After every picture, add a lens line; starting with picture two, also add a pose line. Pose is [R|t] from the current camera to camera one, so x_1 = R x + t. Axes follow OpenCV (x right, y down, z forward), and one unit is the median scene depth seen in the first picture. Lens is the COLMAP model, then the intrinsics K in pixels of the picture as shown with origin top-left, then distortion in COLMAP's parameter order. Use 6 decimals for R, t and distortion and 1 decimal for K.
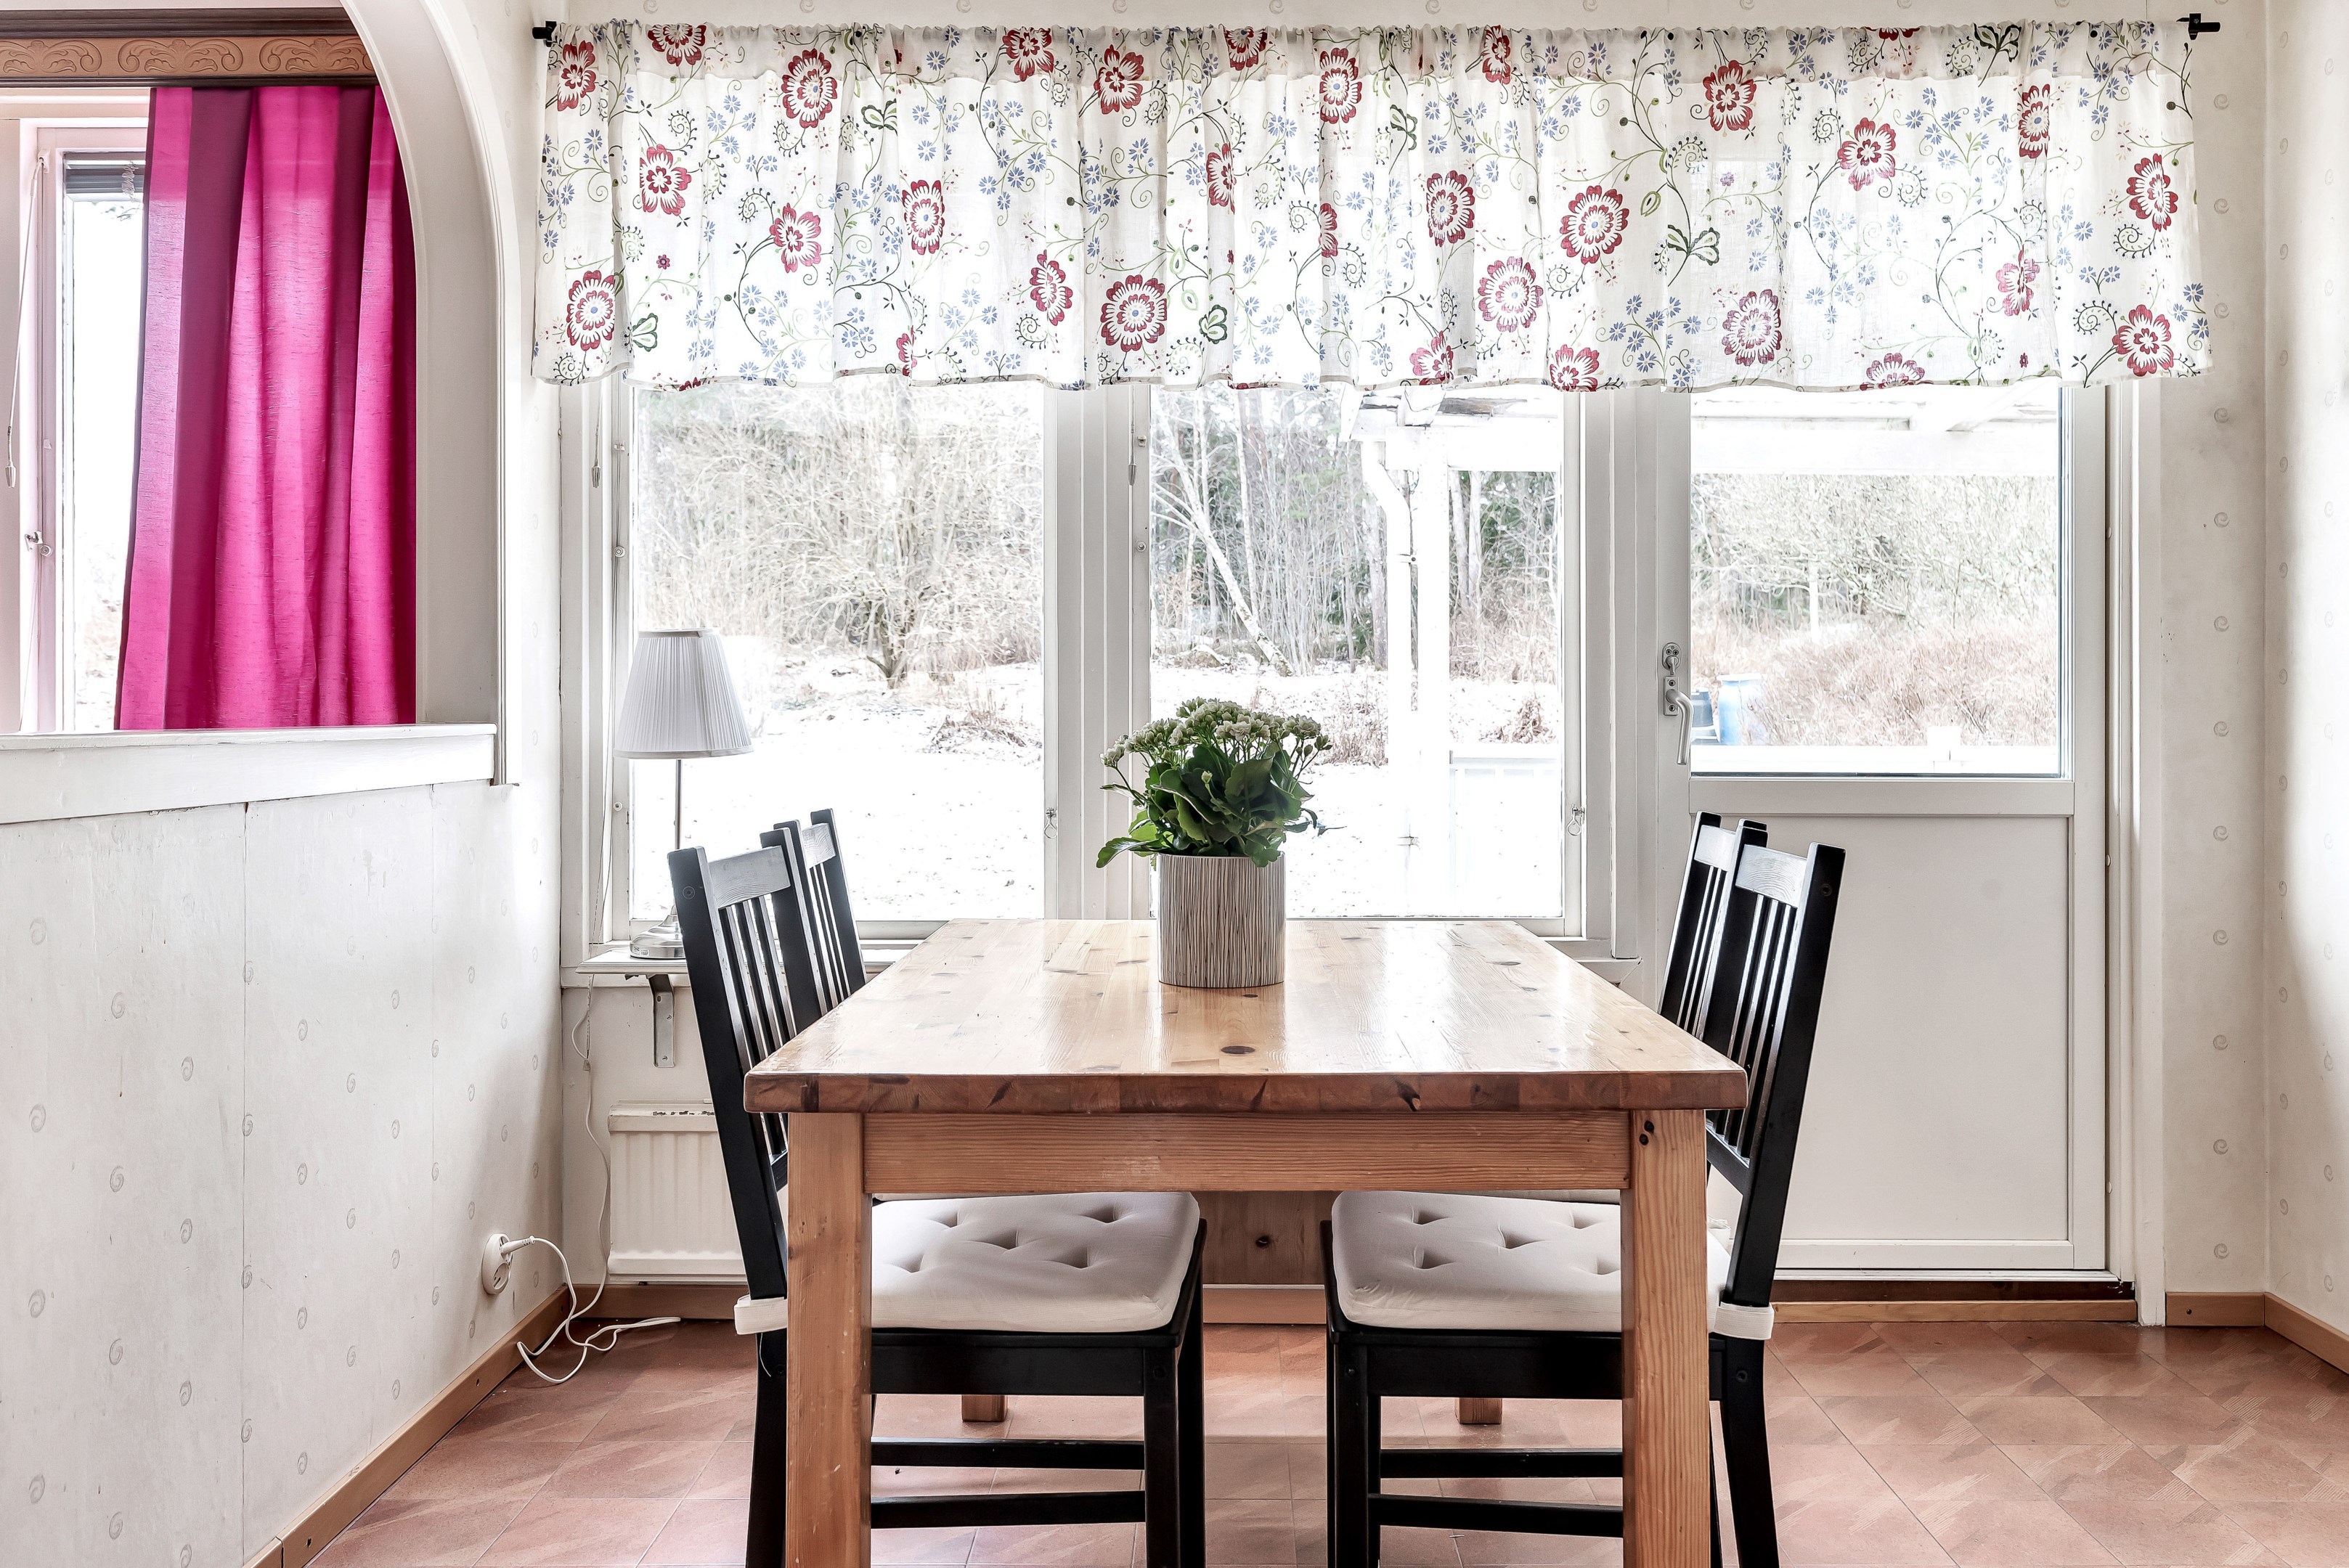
lens RADIAL K [[1951.3, 0, 1104.8], [0, 1951.3, 729.3], [0, 0, 1]] dist [-0.001926, 0.002830]
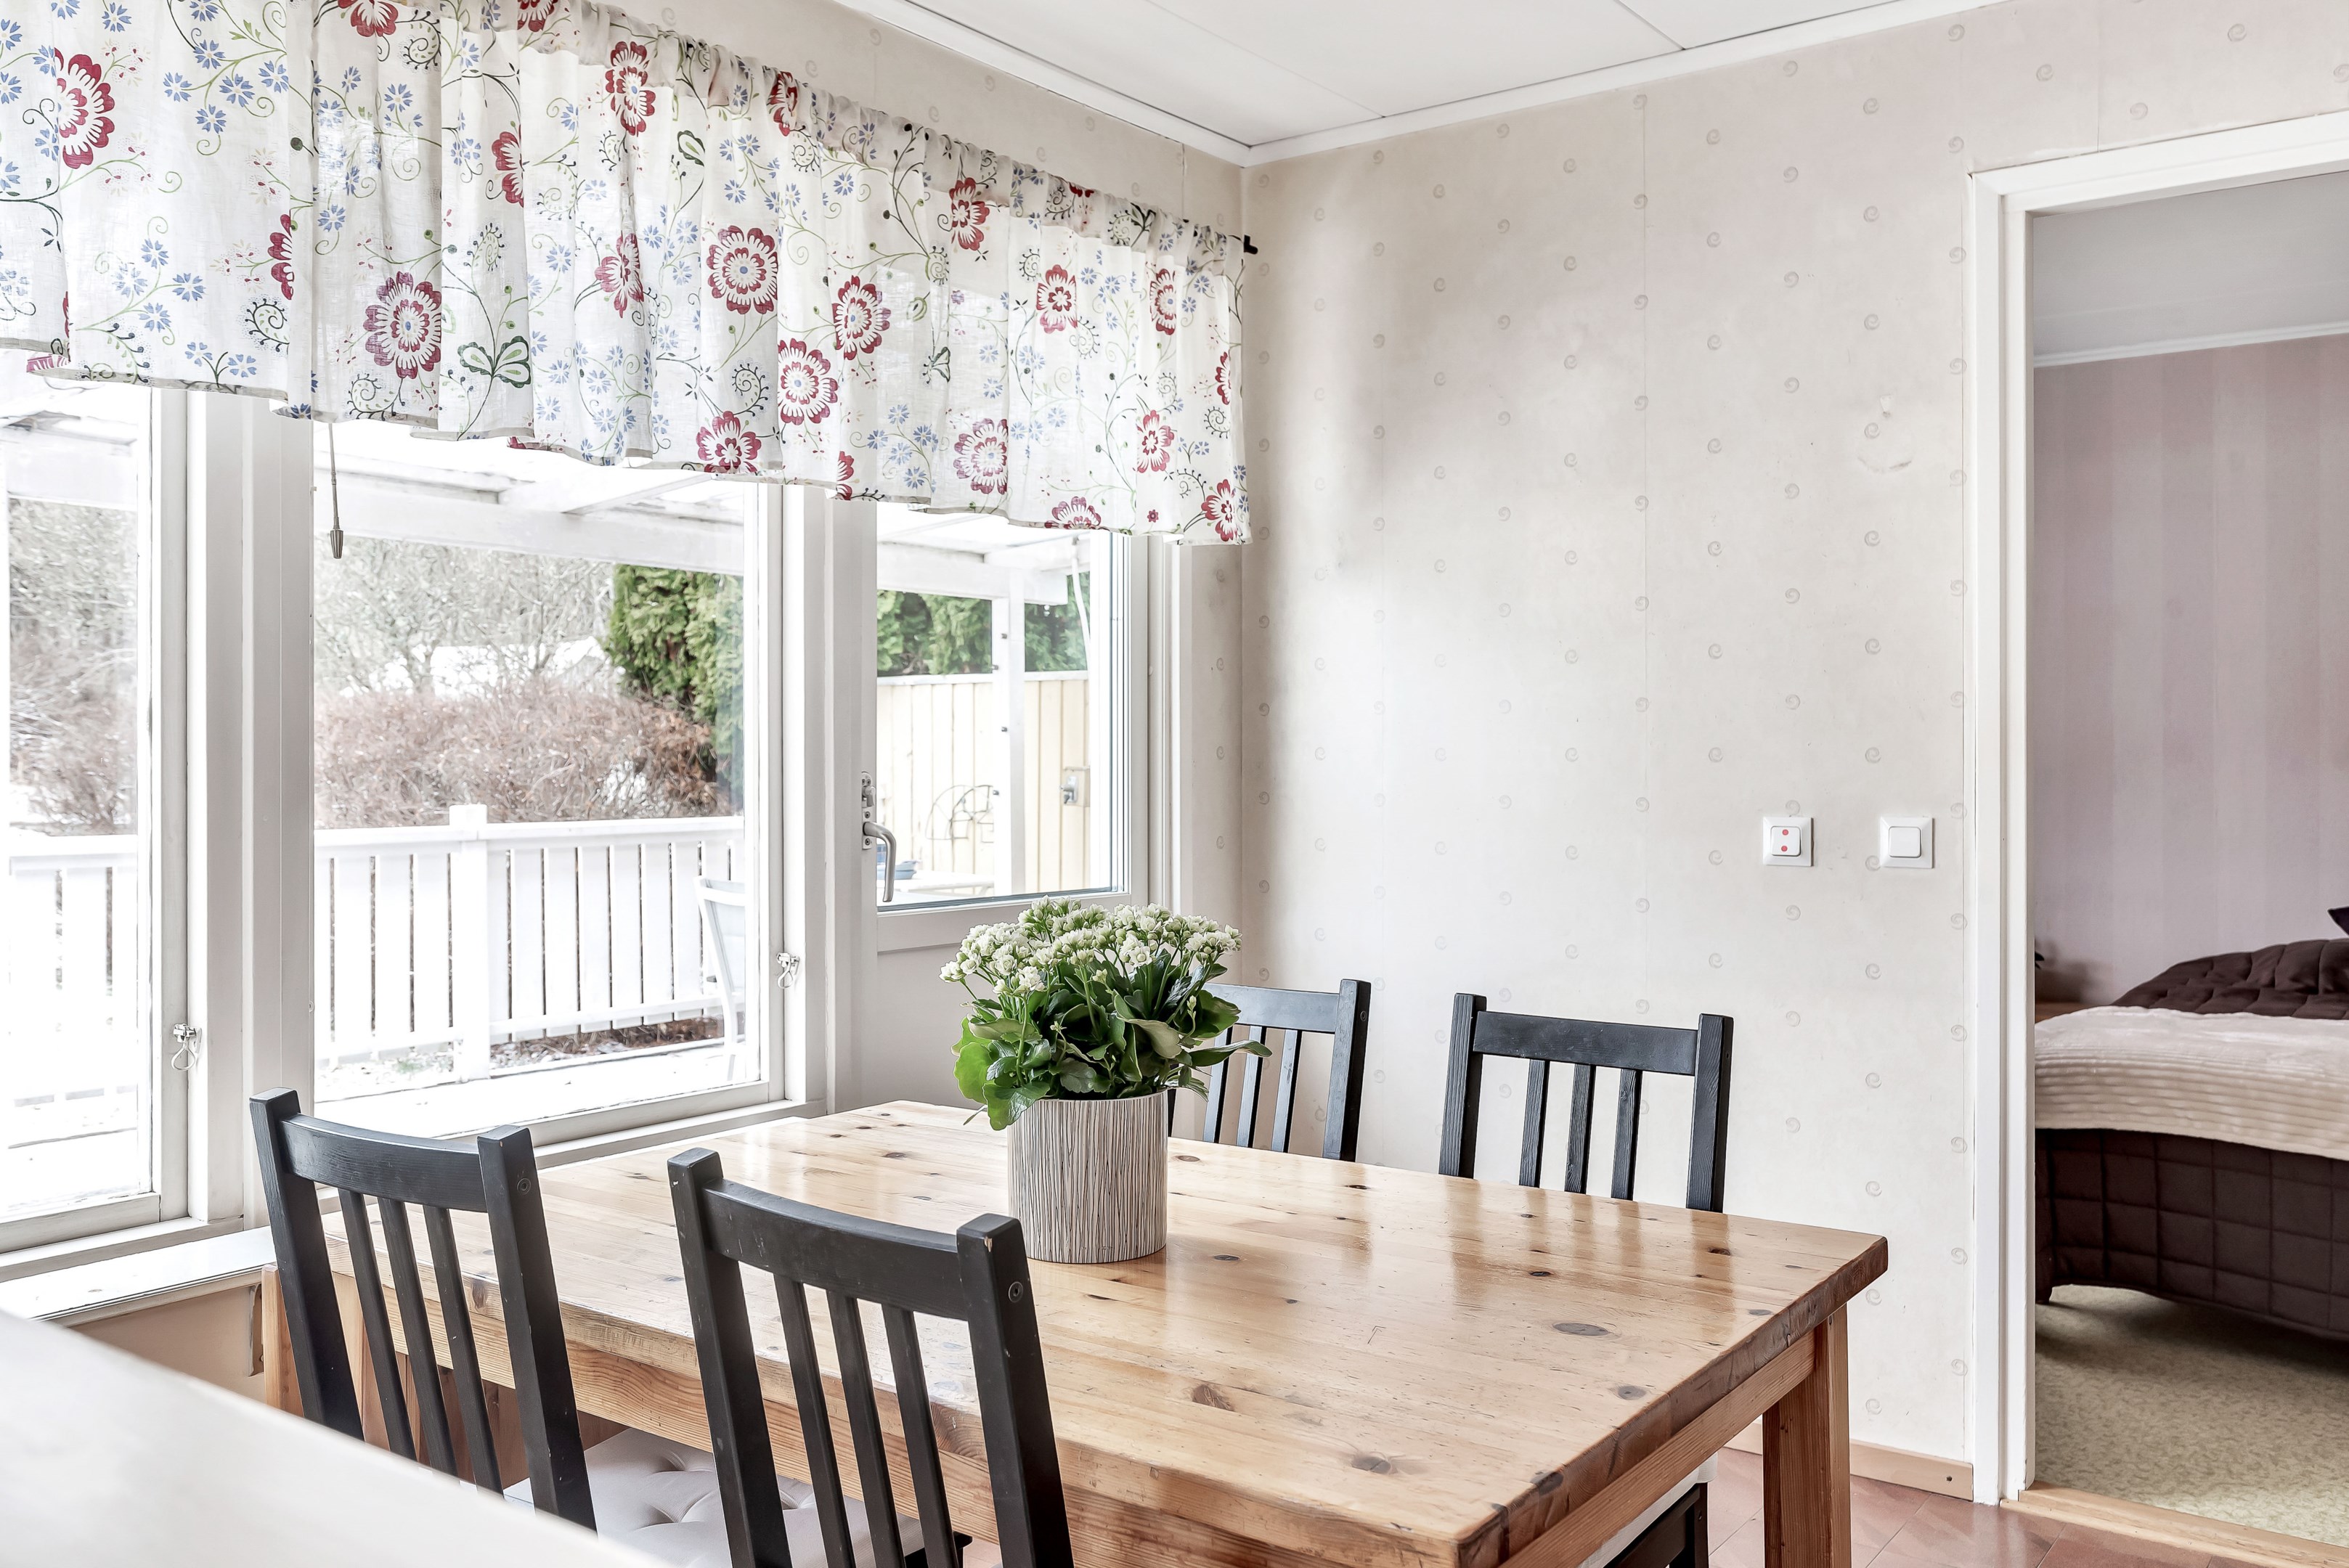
lens RADIAL K [[1951.3, 0, 1184.6], [0, 1951.3, 749.4], [0, 0, 1]] dist [-0.001926, 0.002830]
pose [[0.564179, -0.001429, 0.825652, -0.419693], [0.007019, 0.999971, -0.003066, -0.053776], [-0.825623, 0.007525, 0.564172, 0.363147]]
